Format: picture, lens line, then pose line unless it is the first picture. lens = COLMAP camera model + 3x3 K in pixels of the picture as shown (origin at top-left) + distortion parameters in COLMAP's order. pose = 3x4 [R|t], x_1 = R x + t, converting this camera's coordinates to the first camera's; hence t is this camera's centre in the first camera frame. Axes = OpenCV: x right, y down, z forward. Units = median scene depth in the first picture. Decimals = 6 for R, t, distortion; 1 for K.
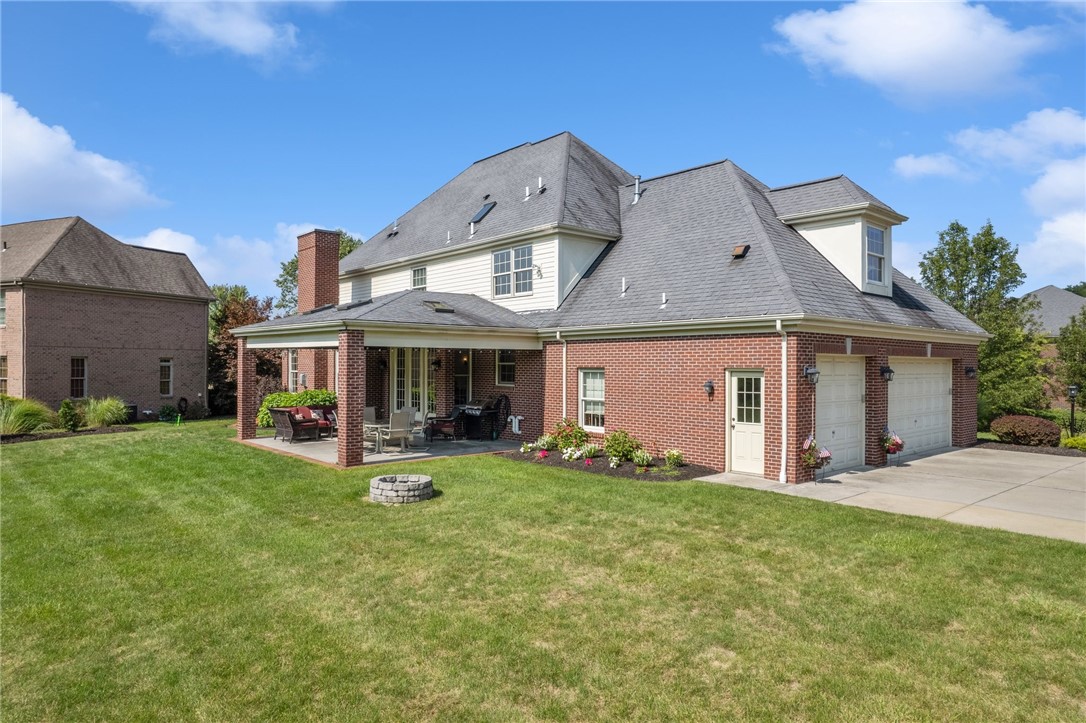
lens RADIAL K [[697.5, 0, 543.0], [0, 697.5, 361.5], [0, 0, 1]] dist [-0.057133, 0.040171]
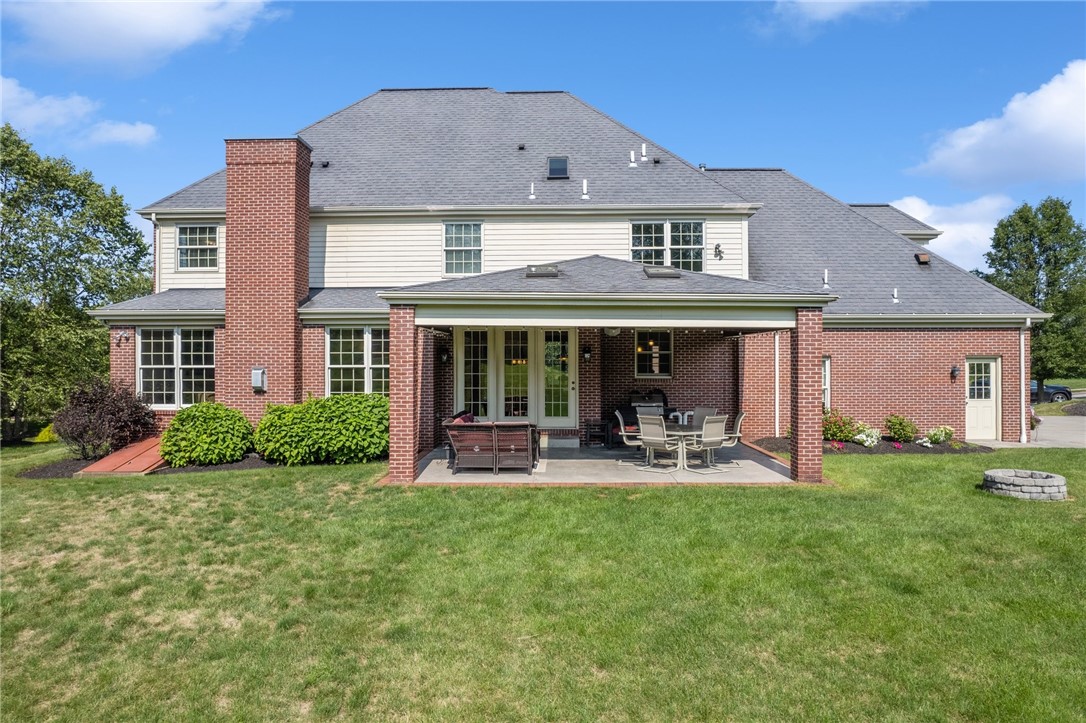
lens RADIAL K [[697.5, 0, 543.0], [0, 697.5, 361.5], [0, 0, 1]] dist [-0.057133, 0.040171]
pose [[0.668780, -0.003560, 0.743452, -1.012506], [-0.000531, 0.999986, 0.005266, 0.012776], [-0.743460, -0.003917, 0.668769, 0.672941]]
